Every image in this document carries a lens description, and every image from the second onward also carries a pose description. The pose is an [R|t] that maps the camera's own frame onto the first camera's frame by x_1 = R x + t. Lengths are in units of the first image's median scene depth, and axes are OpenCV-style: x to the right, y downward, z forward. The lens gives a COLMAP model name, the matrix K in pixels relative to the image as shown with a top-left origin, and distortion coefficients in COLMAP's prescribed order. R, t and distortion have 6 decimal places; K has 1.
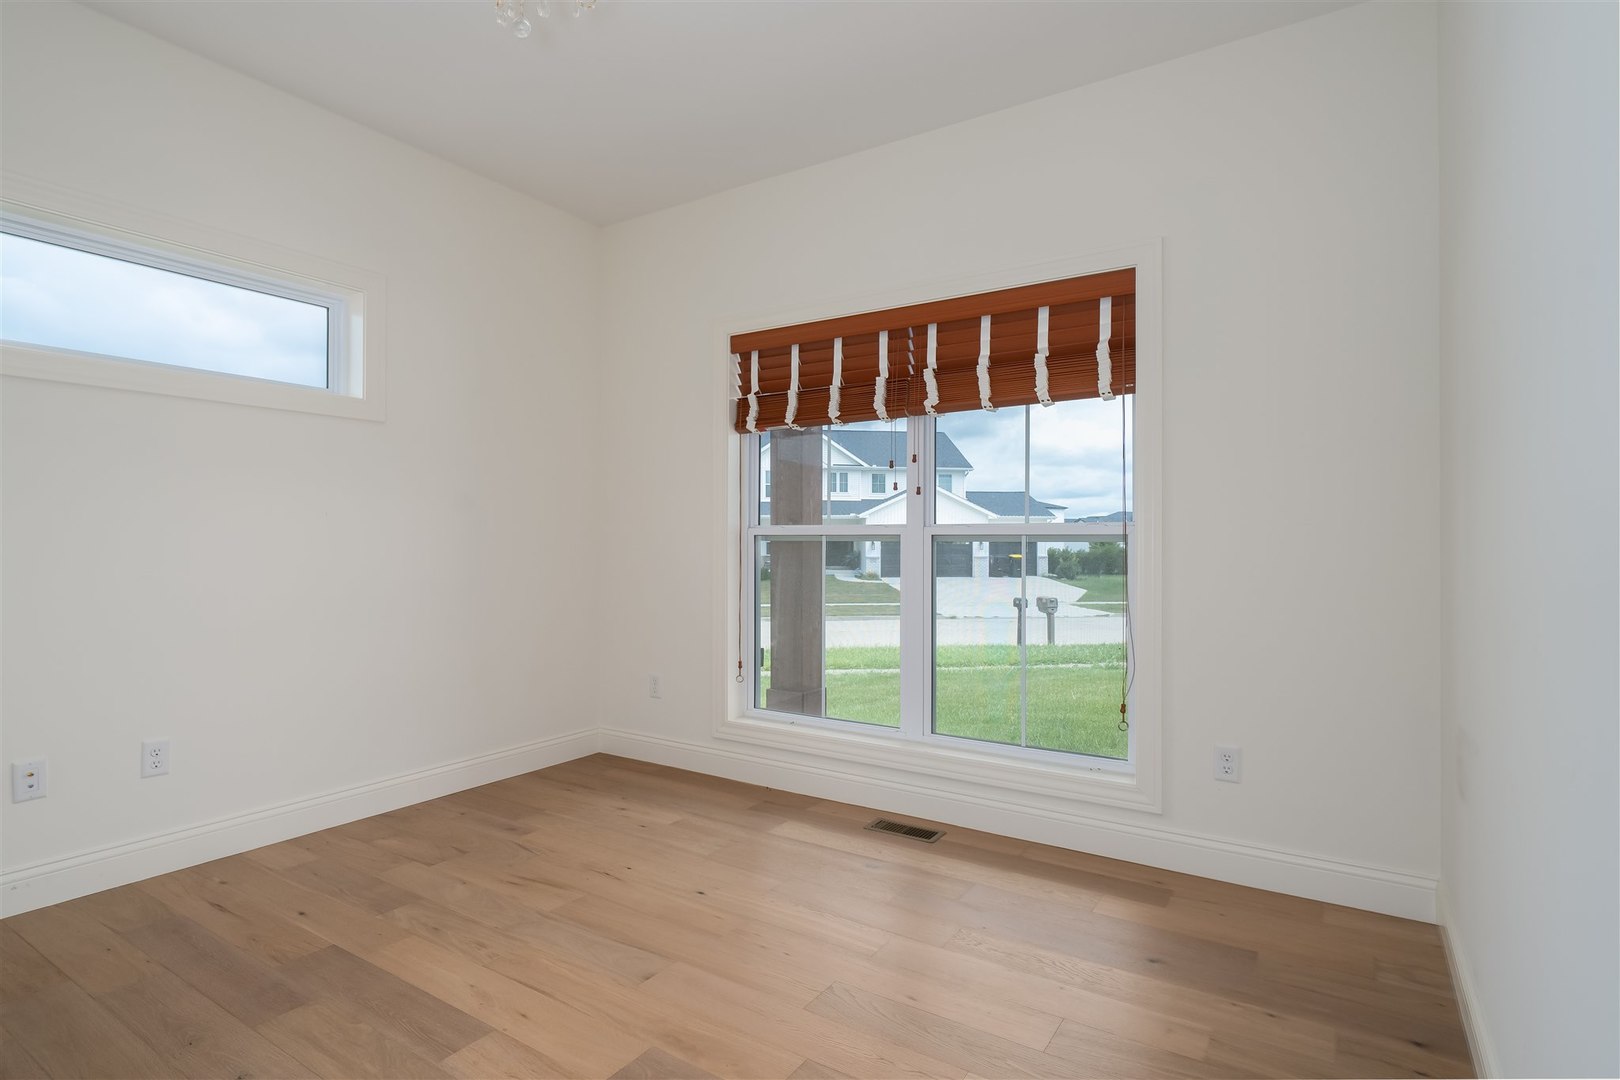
lens RADIAL K [[823.8, 0, 806.3], [0, 823.8, 502.3], [0, 0, 1]] dist [-0.001860, -0.000494]
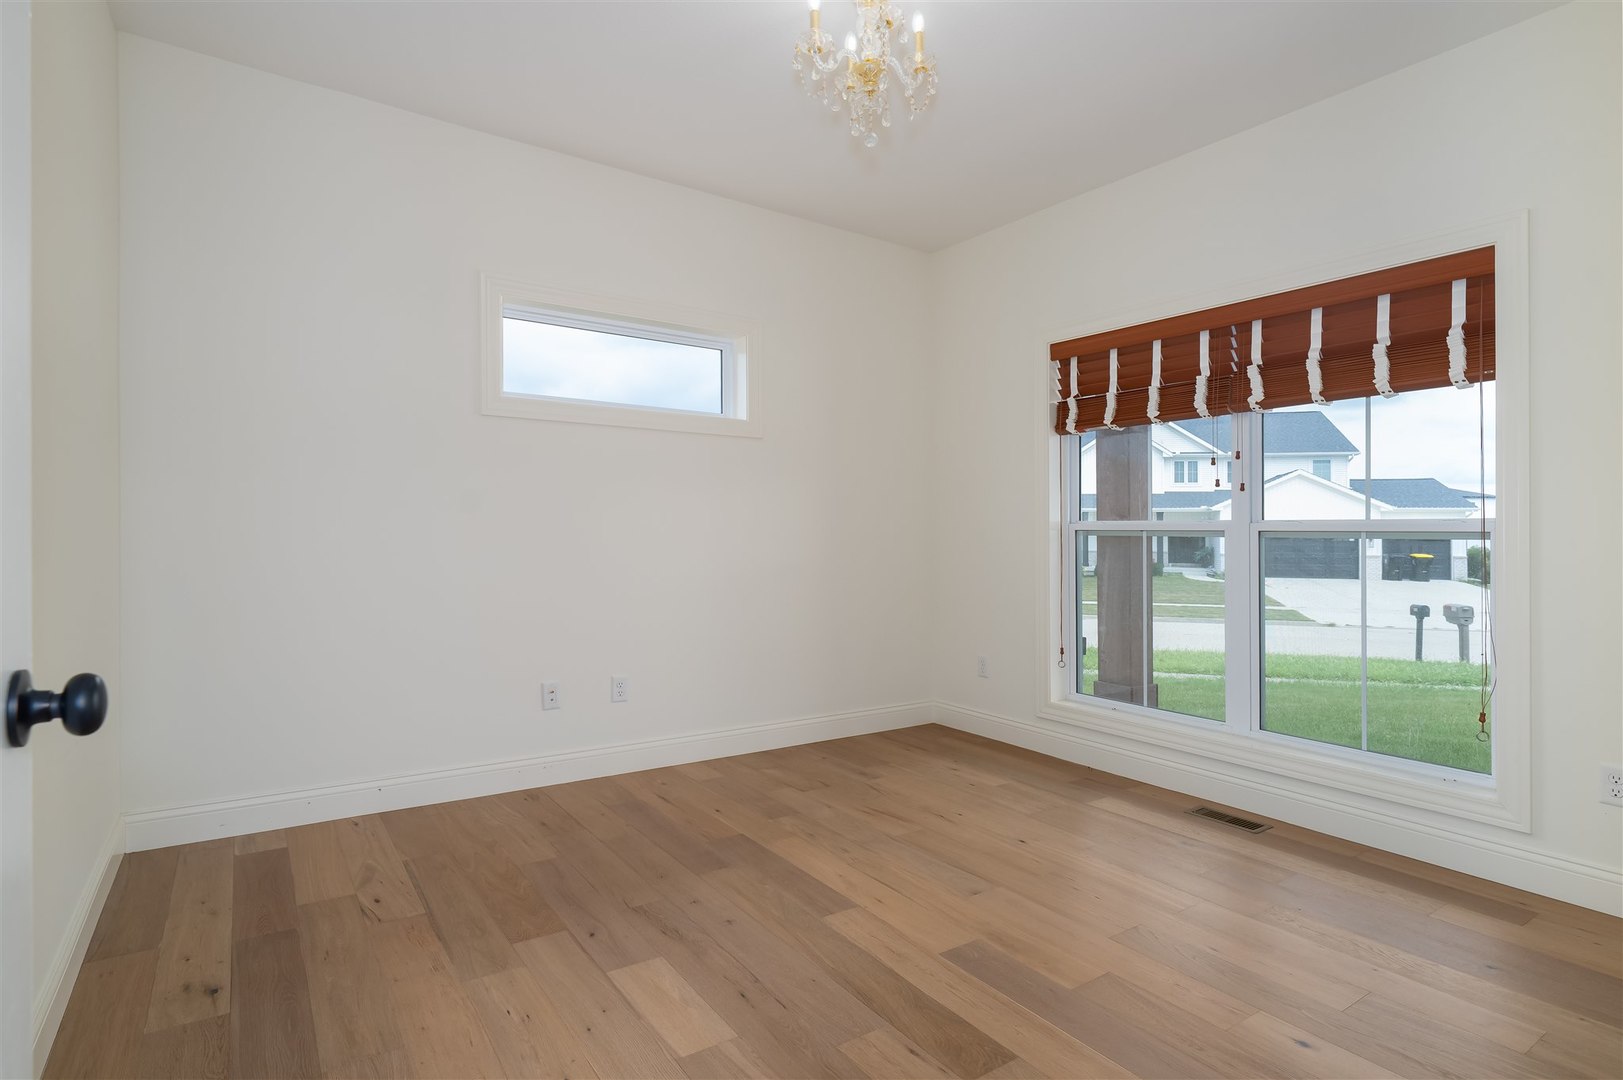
lens RADIAL K [[825.3, 0, 807.8], [0, 825.3, 502.2], [0, 0, 1]] dist [-0.001860, -0.000494]
pose [[0.923608, -0.007834, -0.383258, 0.033100], [0.010857, 0.999925, 0.005726, -0.007526], [0.383185, -0.009449, 0.923623, -0.142501]]
